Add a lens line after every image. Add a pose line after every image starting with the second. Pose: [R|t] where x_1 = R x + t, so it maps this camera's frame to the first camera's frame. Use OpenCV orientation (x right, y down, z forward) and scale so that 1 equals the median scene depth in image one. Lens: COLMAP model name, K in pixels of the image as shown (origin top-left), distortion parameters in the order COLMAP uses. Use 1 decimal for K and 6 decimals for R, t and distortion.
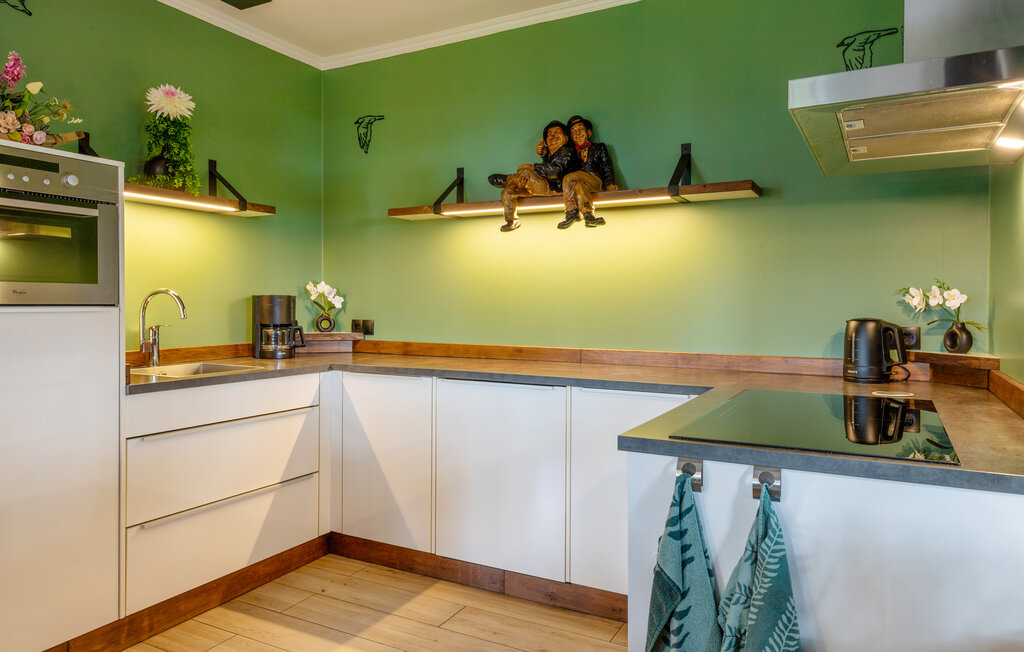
lens RADIAL K [[686.1, 0, 512.0], [0, 686.1, 326.0], [0, 0, 1]] dist [-0.000202, 0.000933]
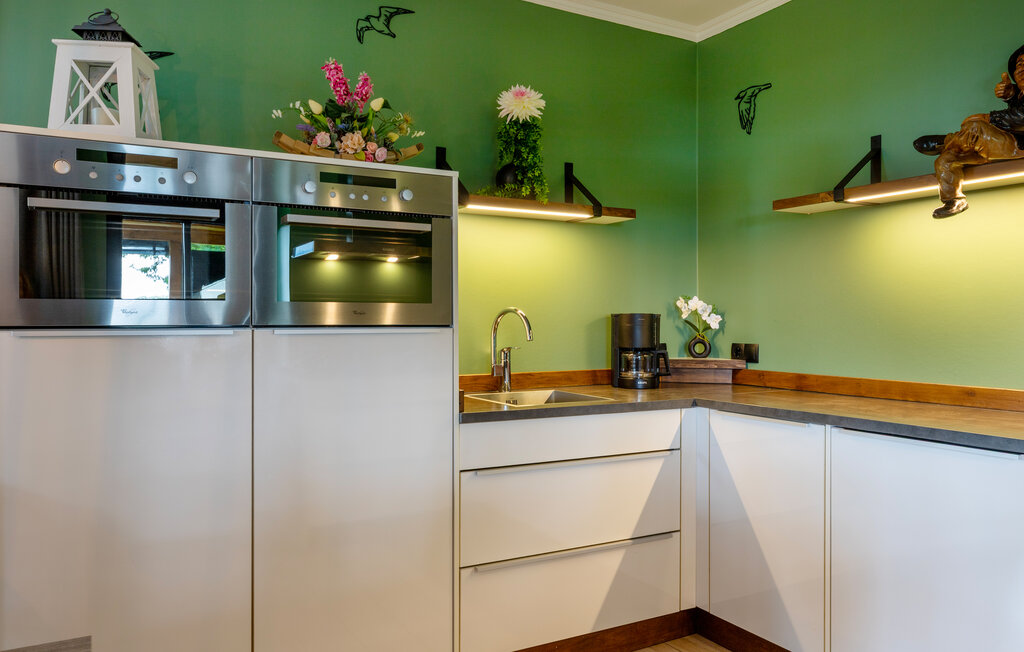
lens RADIAL K [[765.1, 0, 512.0], [0, 765.1, 326.0], [0, 0, 1]] dist [-0.003483, 0.001963]
pose [[0.843416, 0.001695, -0.537258, 0.038026], [-0.016319, 0.999614, -0.022466, -0.006466], [0.537013, 0.027716, 0.843119, 0.133188]]
